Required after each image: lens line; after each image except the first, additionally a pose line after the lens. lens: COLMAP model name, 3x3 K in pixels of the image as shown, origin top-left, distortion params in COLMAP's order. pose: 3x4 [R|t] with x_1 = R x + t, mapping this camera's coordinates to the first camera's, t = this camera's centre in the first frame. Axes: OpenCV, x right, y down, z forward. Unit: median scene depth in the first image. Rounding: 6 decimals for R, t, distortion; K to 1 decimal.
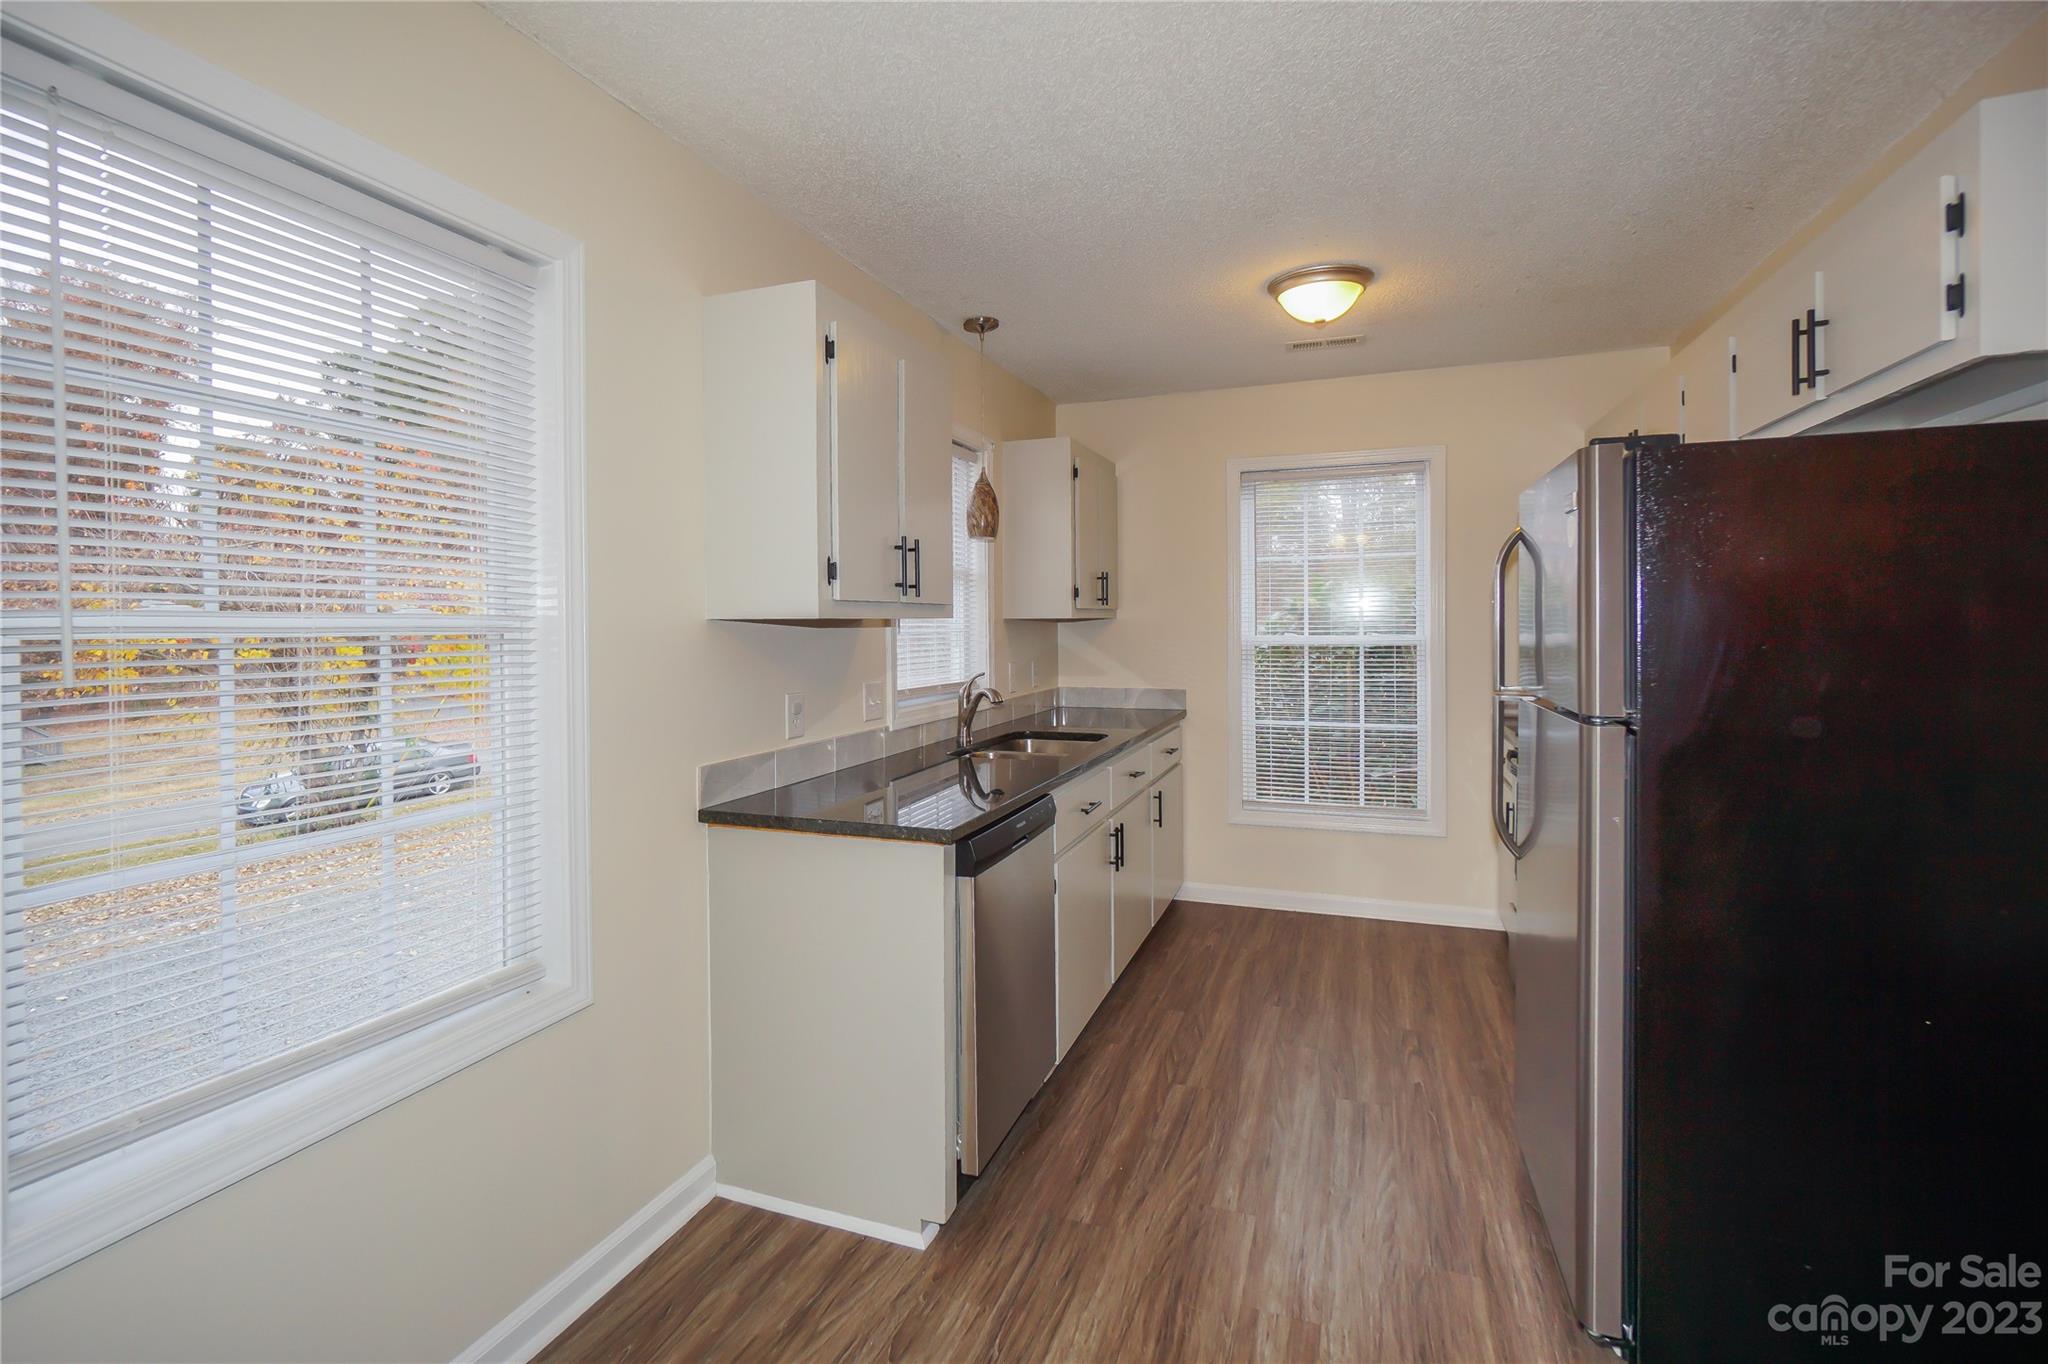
lens RADIAL K [[950.2, 0, 999.1], [0, 950.2, 644.4], [0, 0, 1]] dist [-0.003554, 0.000674]
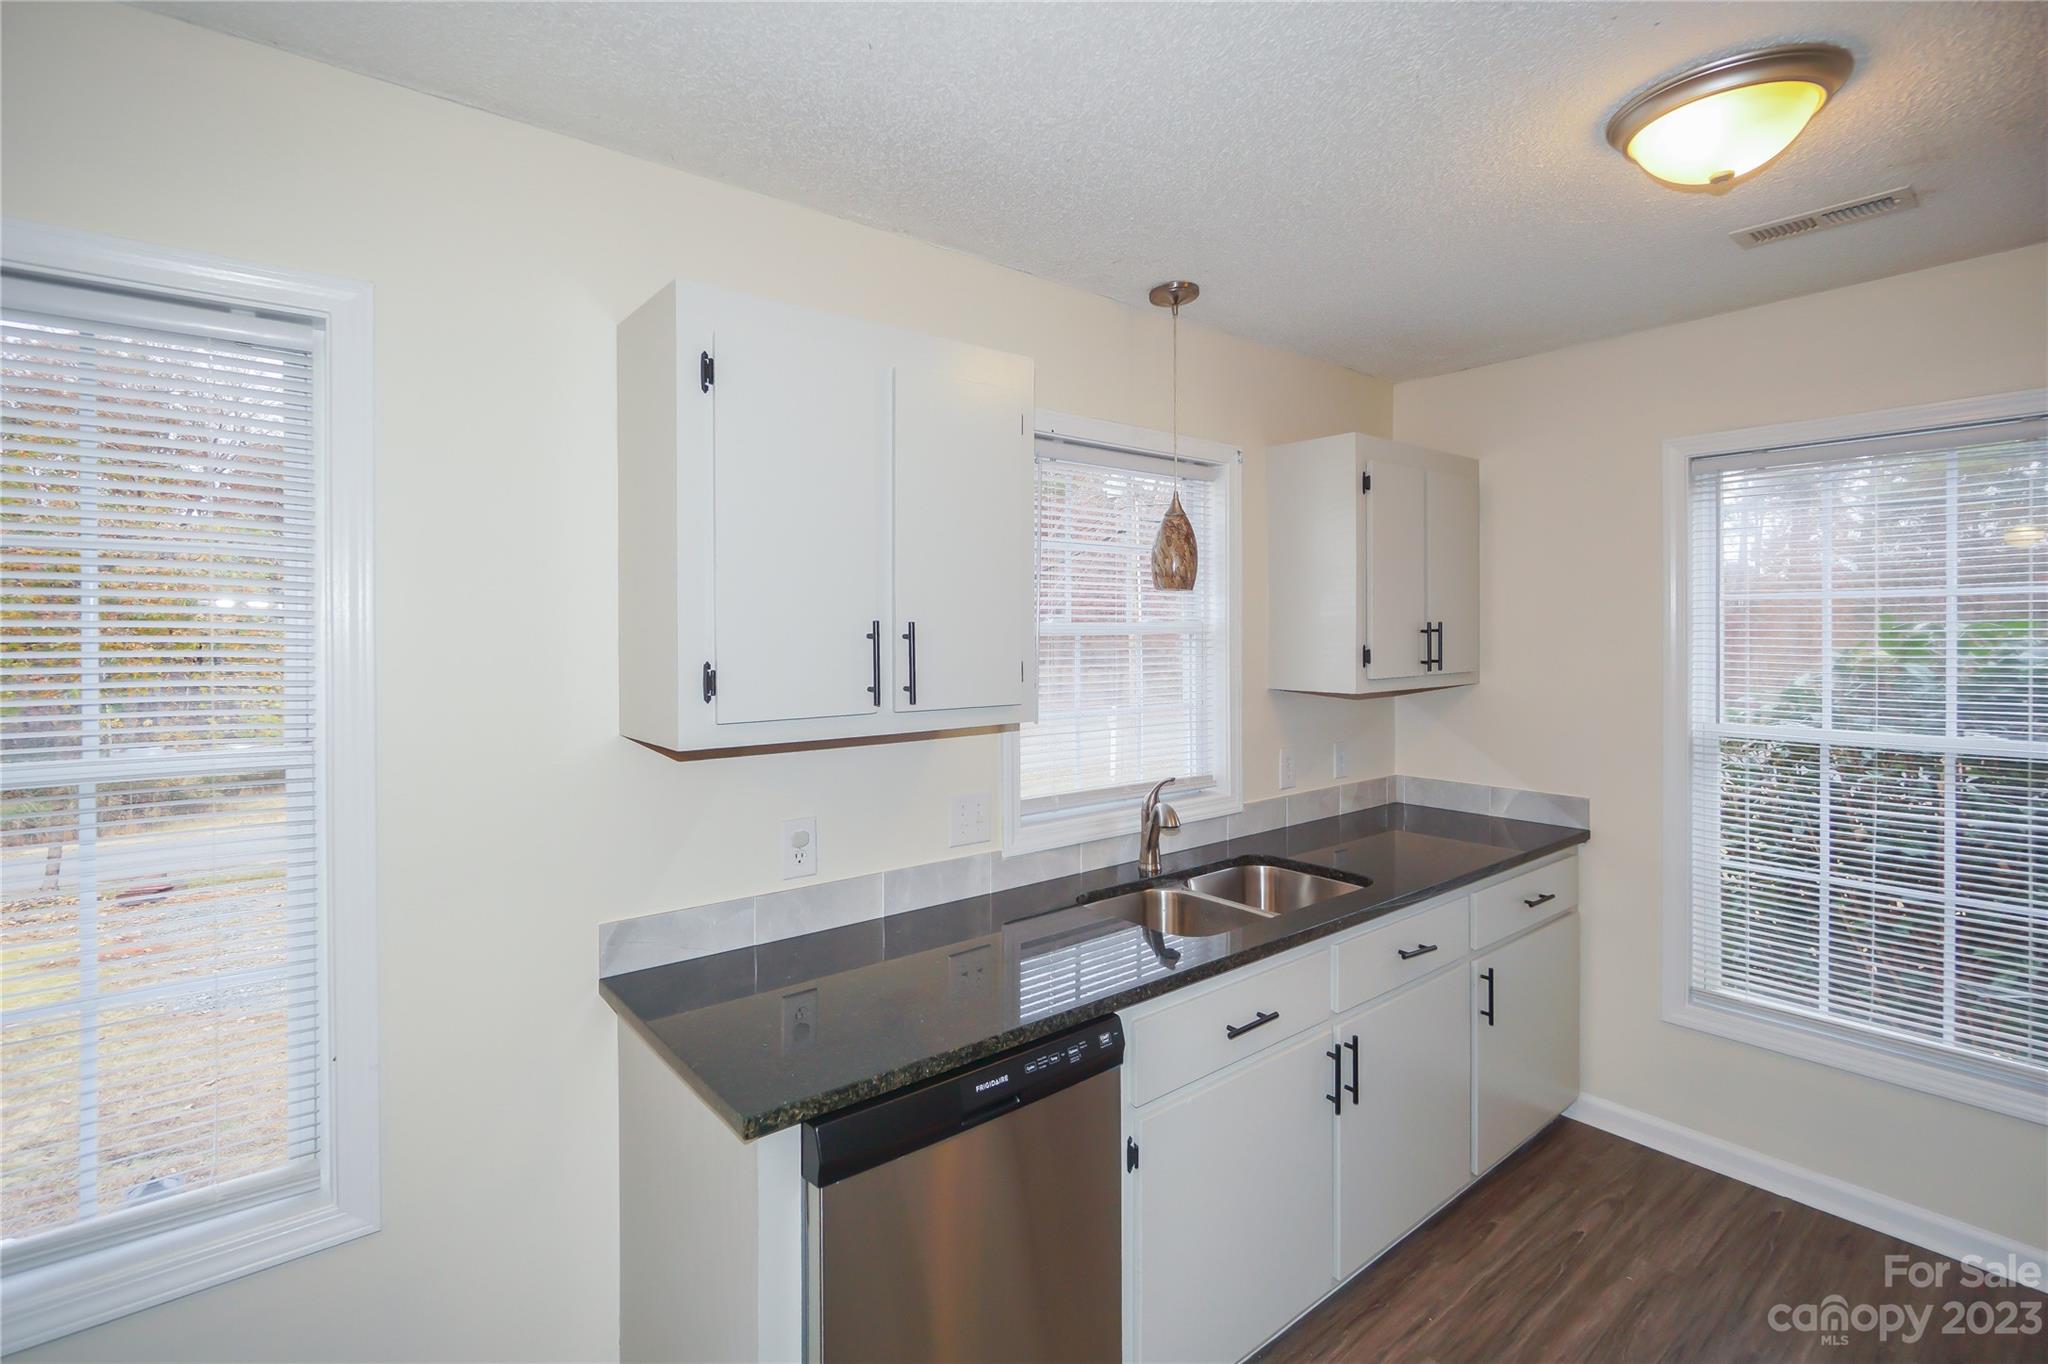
lens RADIAL K [[950.2, 0, 999.1], [0, 950.2, 644.4], [0, 0, 1]] dist [-0.003554, 0.000674]
pose [[0.862614, 0.012904, -0.505698, 0.224545], [-0.015131, 0.999885, -0.000296, -0.066369], [0.505636, 0.007907, 0.862710, 0.302907]]
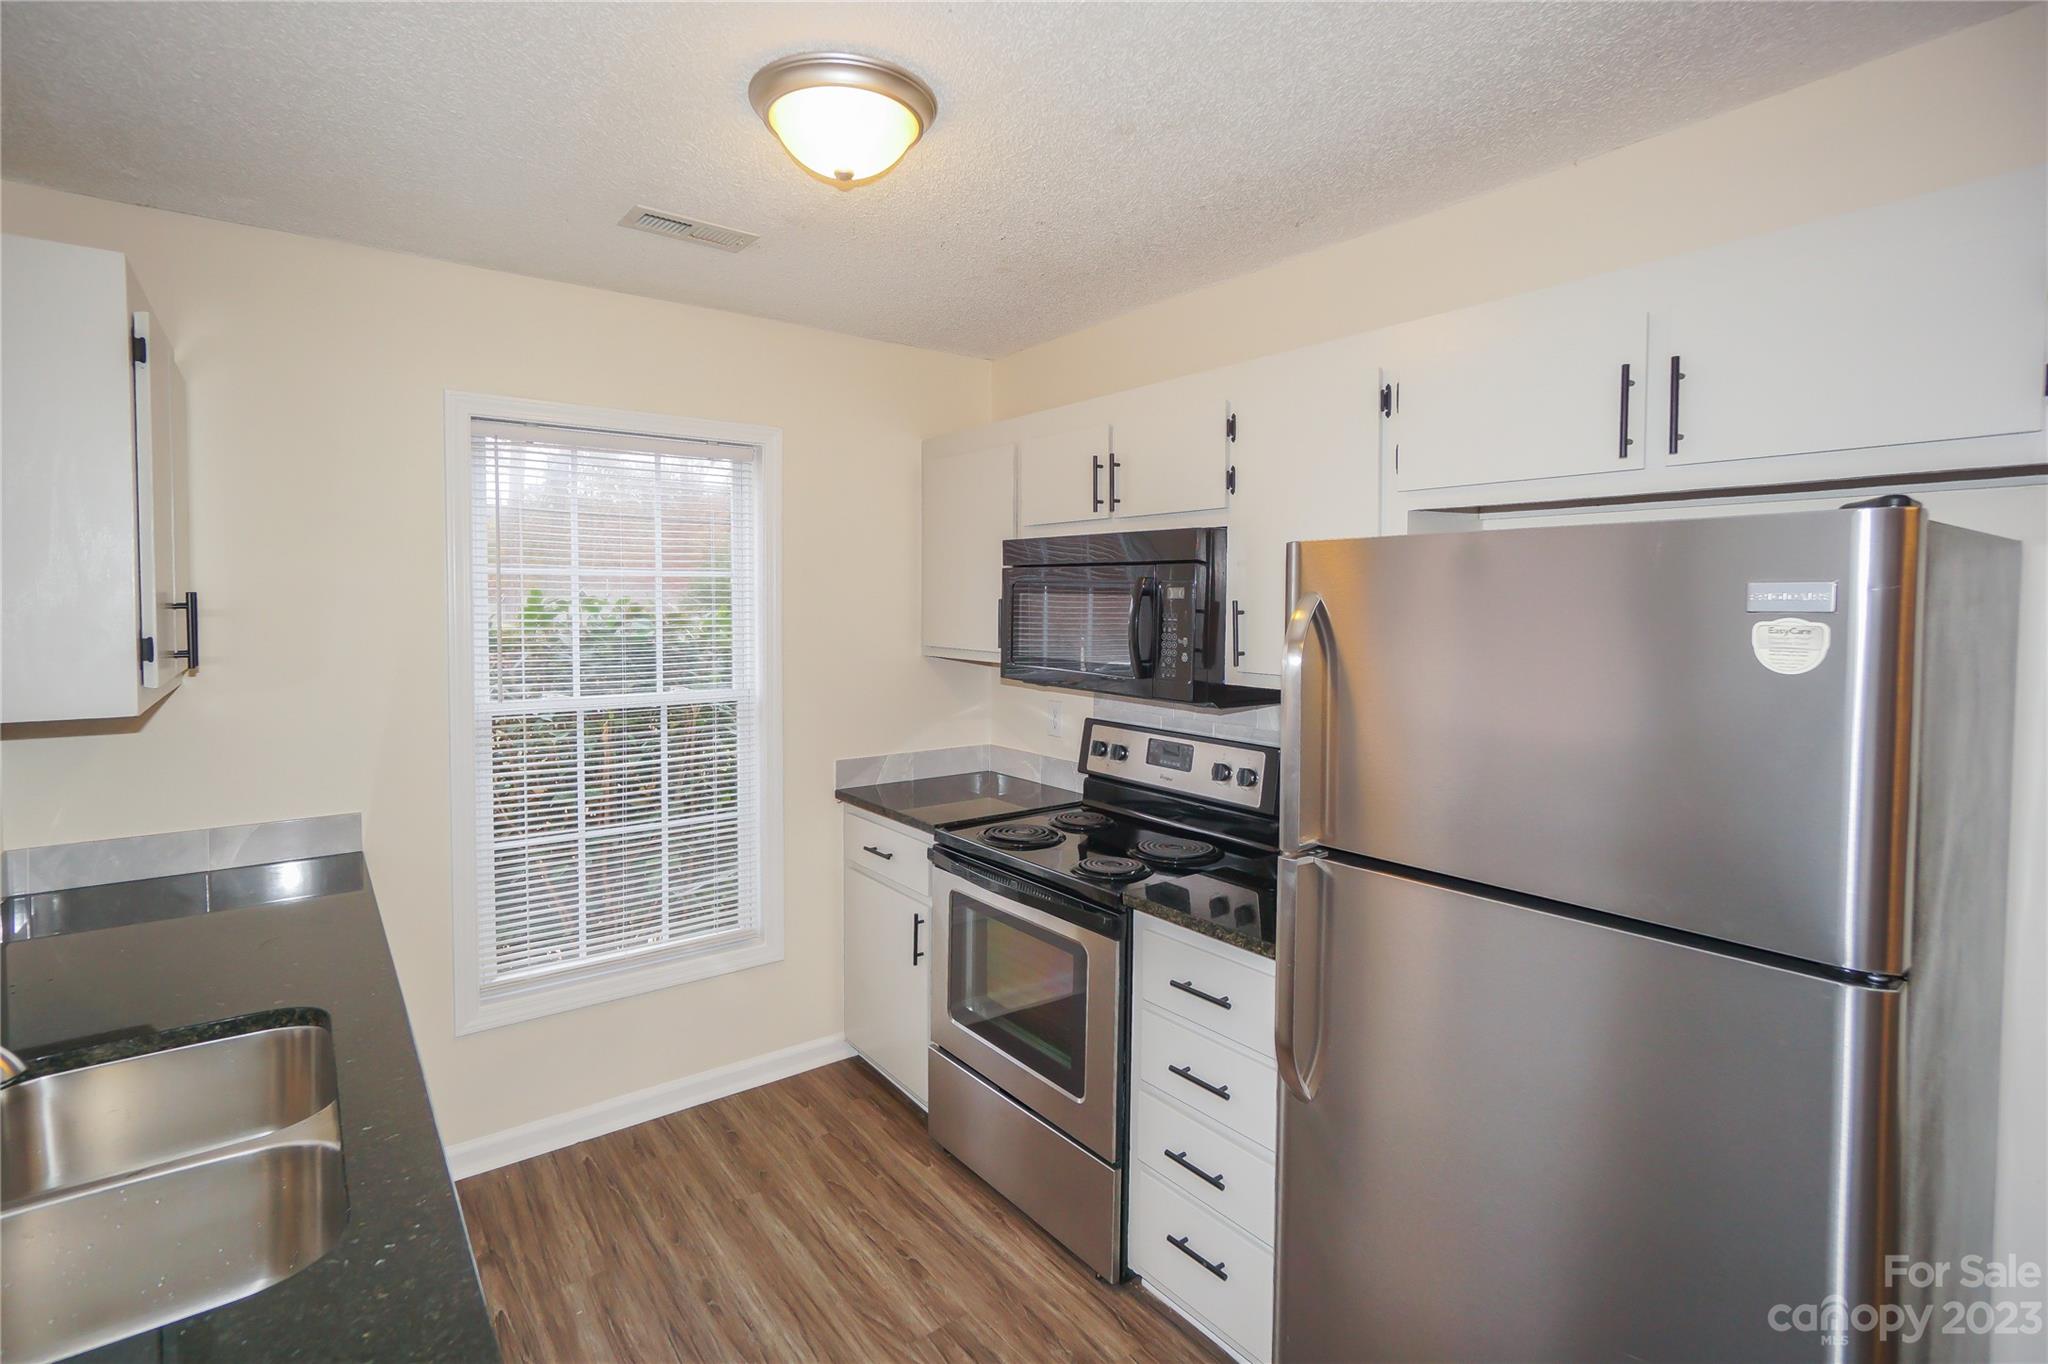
lens RADIAL K [[950.2, 0, 999.1], [0, 950.2, 644.4], [0, 0, 1]] dist [-0.003554, 0.000674]
pose [[0.533874, -0.026434, 0.845151, -0.070458], [0.011599, 0.999646, 0.023939, -0.069232], [-0.845485, -0.002978, 0.533992, 0.540774]]
